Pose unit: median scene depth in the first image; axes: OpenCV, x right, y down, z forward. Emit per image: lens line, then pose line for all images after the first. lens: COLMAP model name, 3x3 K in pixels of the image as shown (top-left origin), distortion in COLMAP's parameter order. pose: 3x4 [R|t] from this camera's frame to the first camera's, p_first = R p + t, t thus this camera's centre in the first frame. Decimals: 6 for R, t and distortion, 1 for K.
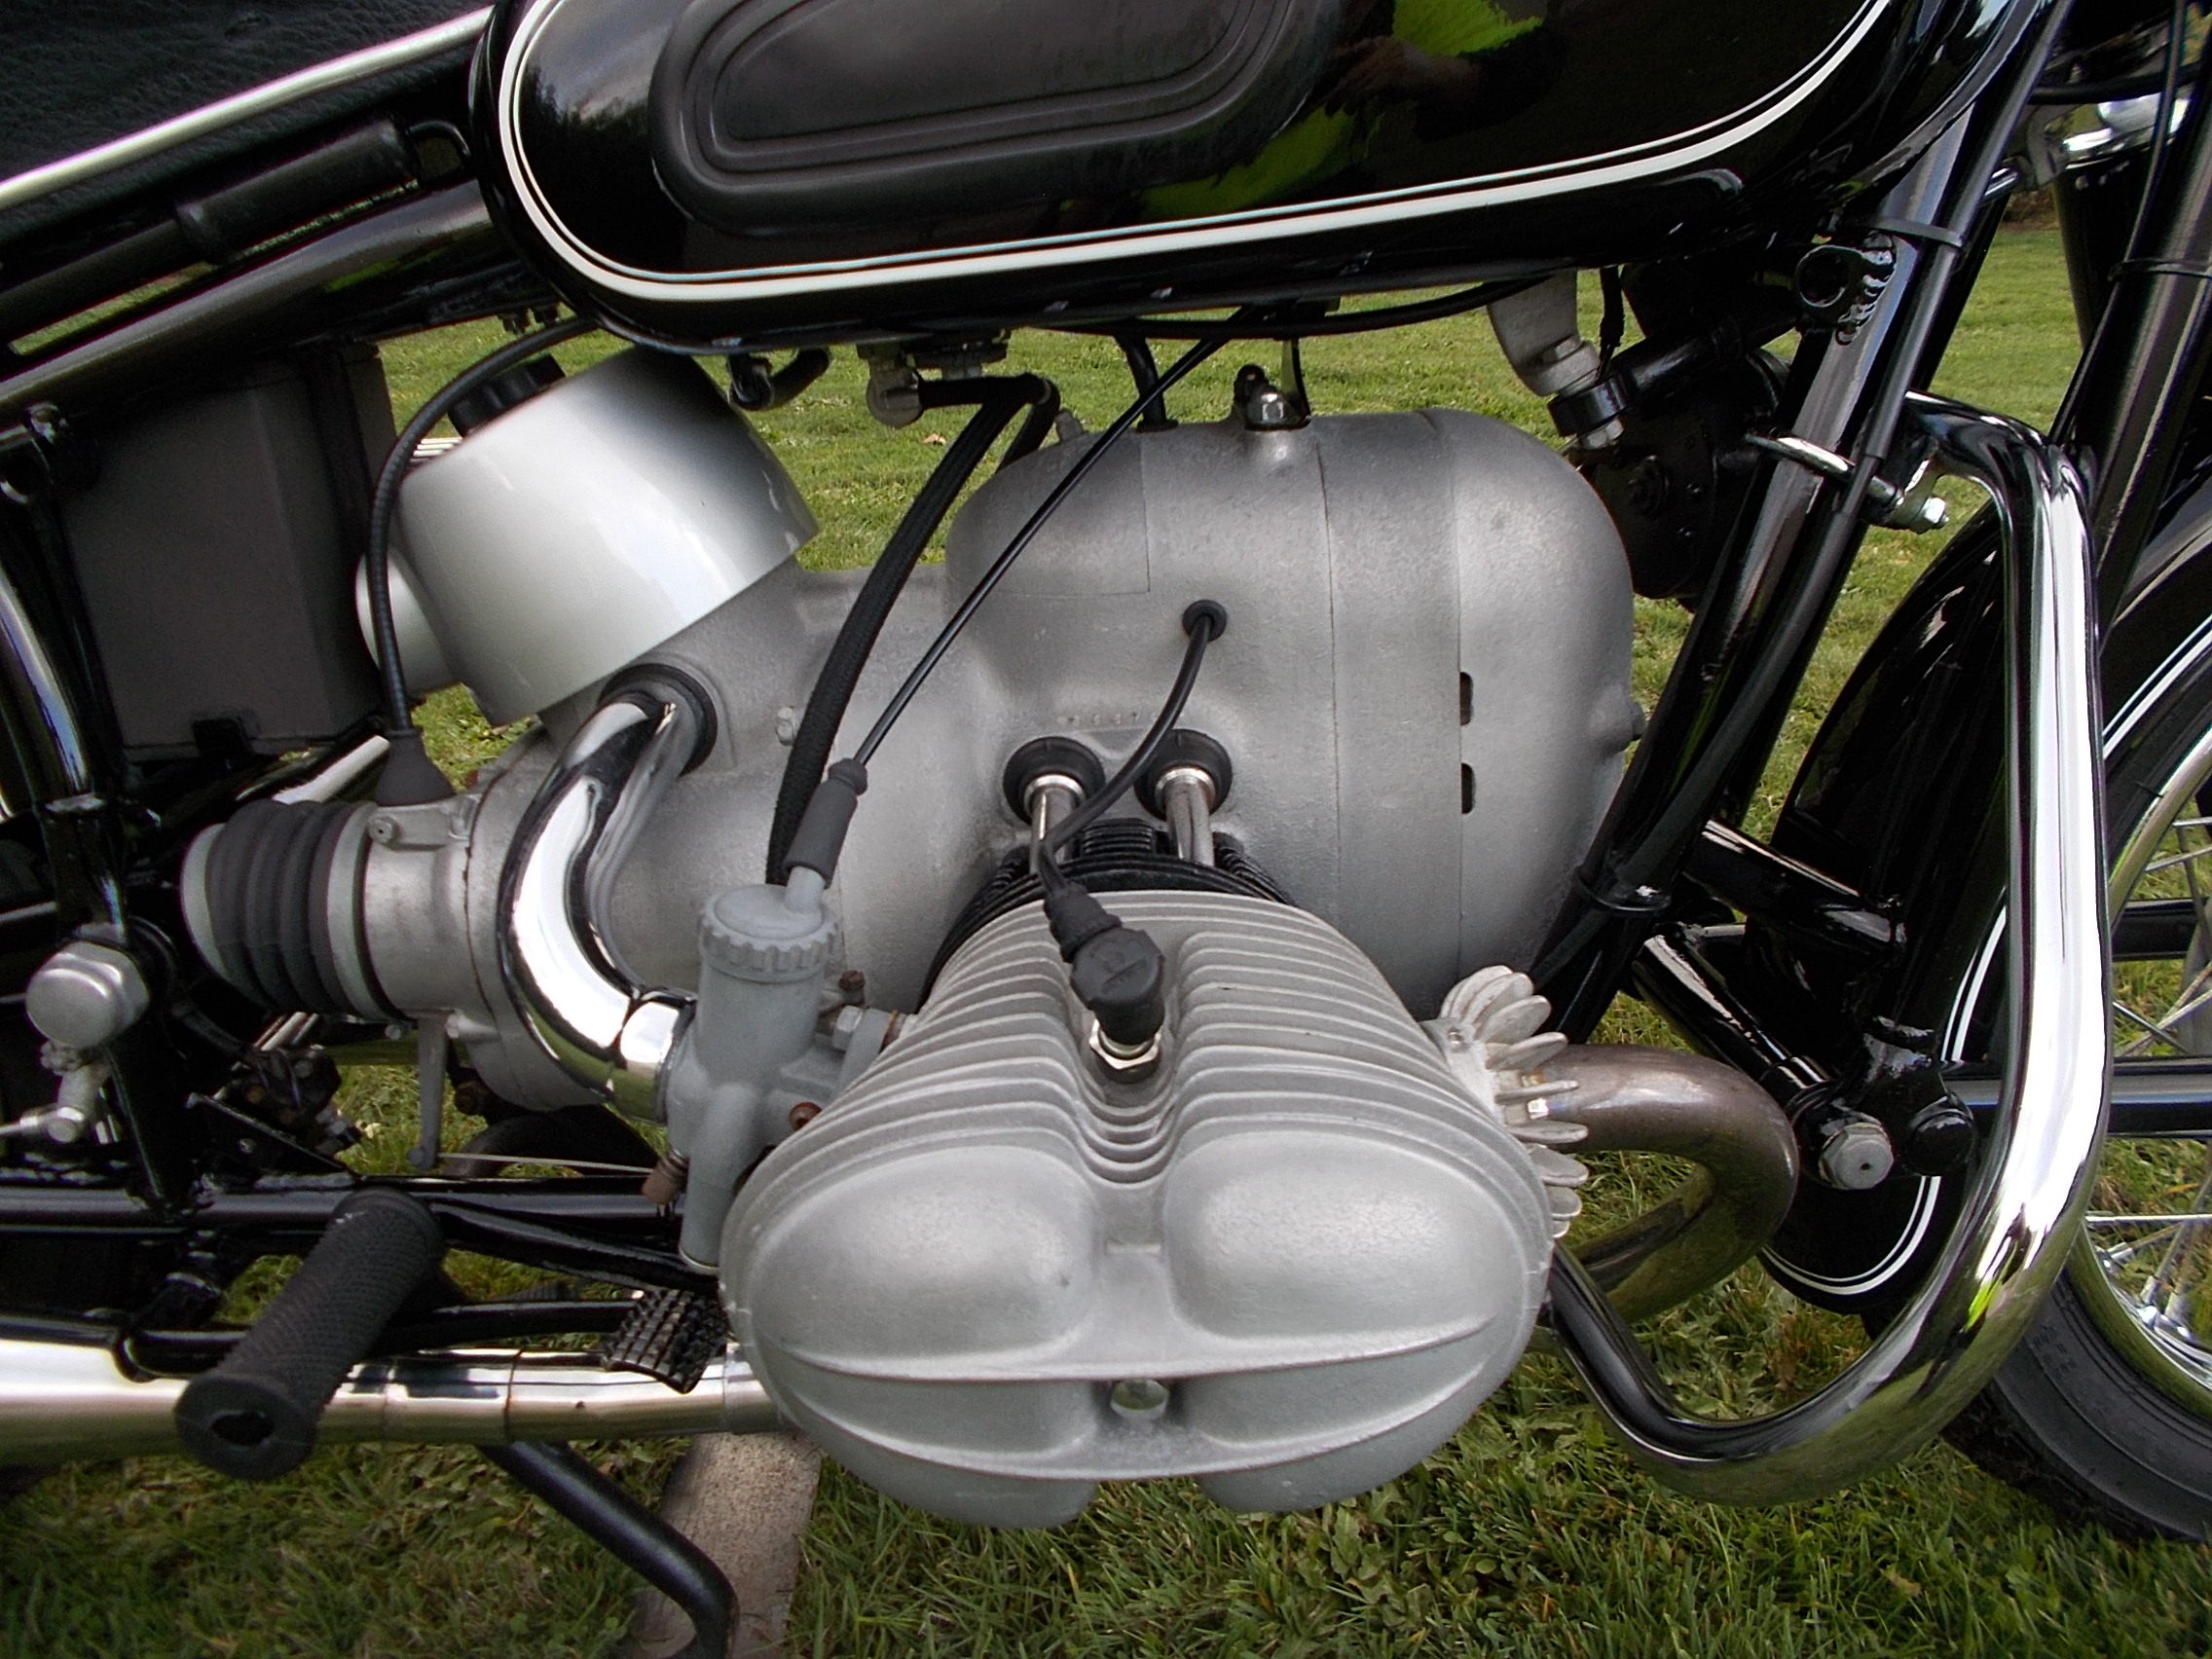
lens RADIAL K [[1633.6, 0, 1106.0], [0, 1633.6, 829.5], [0, 0, 1]] dist [0.004536, 0.049889]
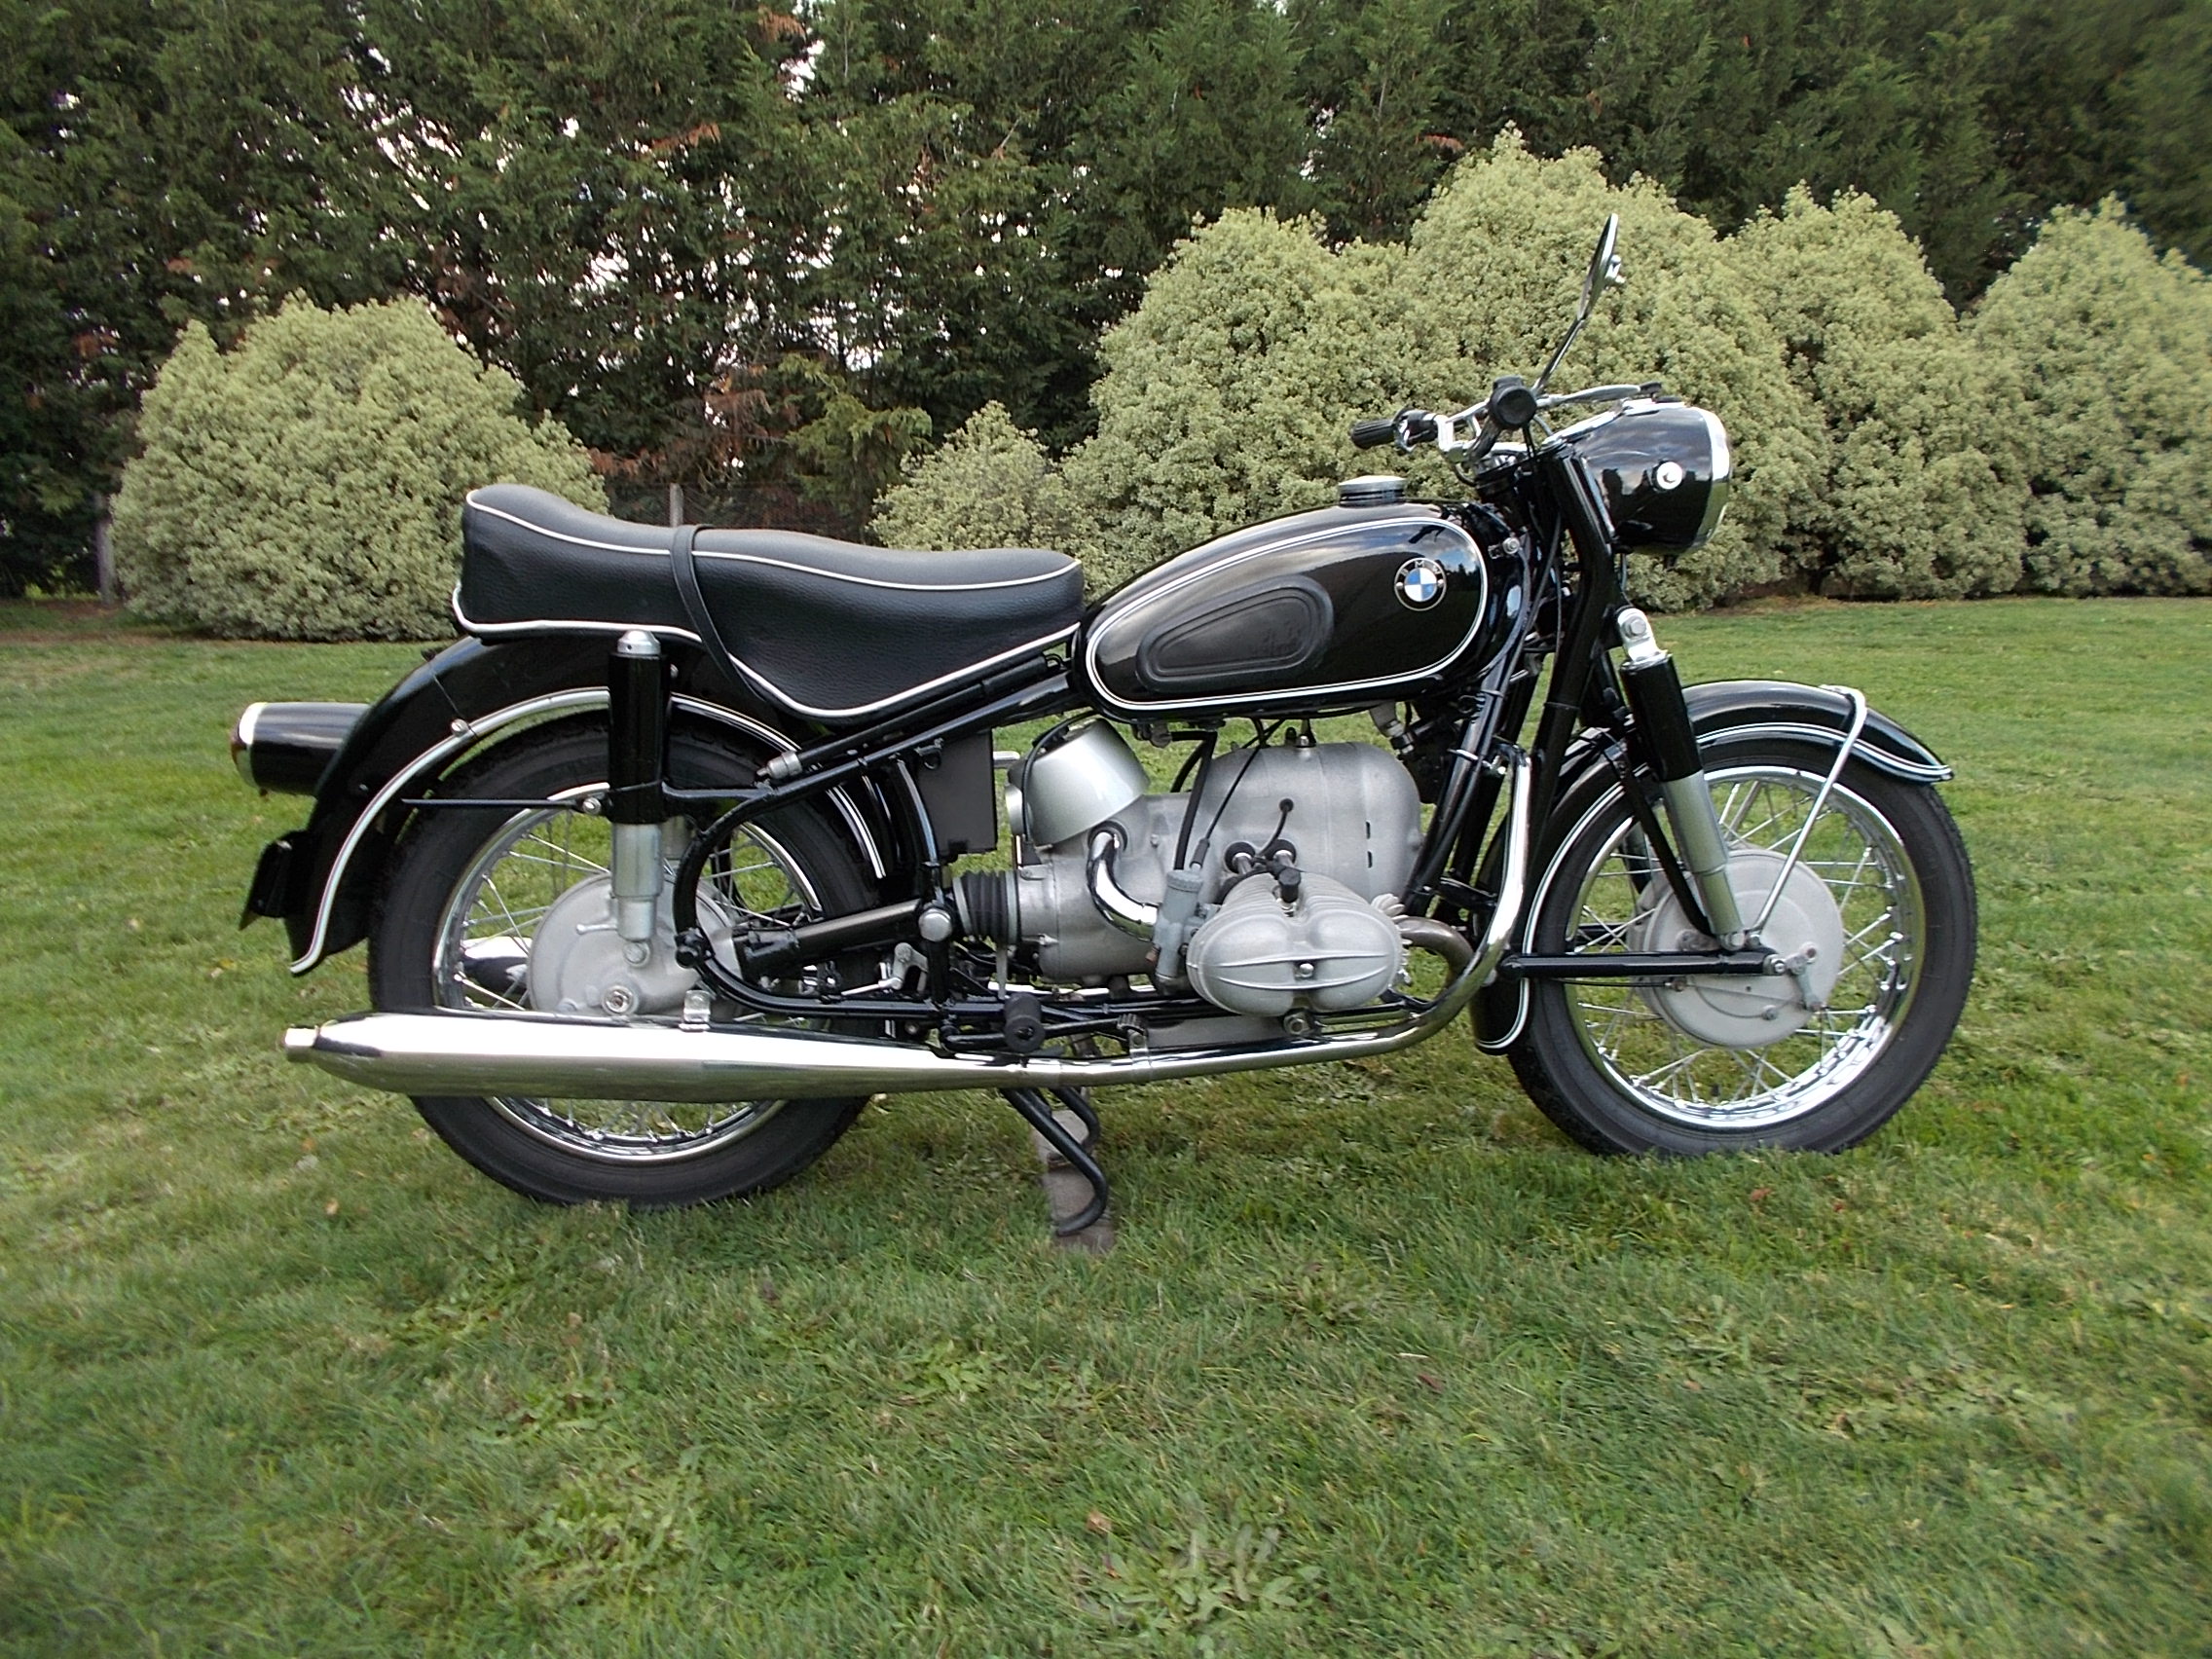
lens RADIAL K [[1633.6, 0, 1106.0], [0, 1633.6, 829.5], [0, 0, 1]] dist [0.004536, 0.049889]
pose [[0.997270, -0.004300, 0.073719, -0.519876], [0.018434, 0.981195, -0.192135, 0.516734], [-0.071507, 0.192970, 0.978596, -2.061056]]
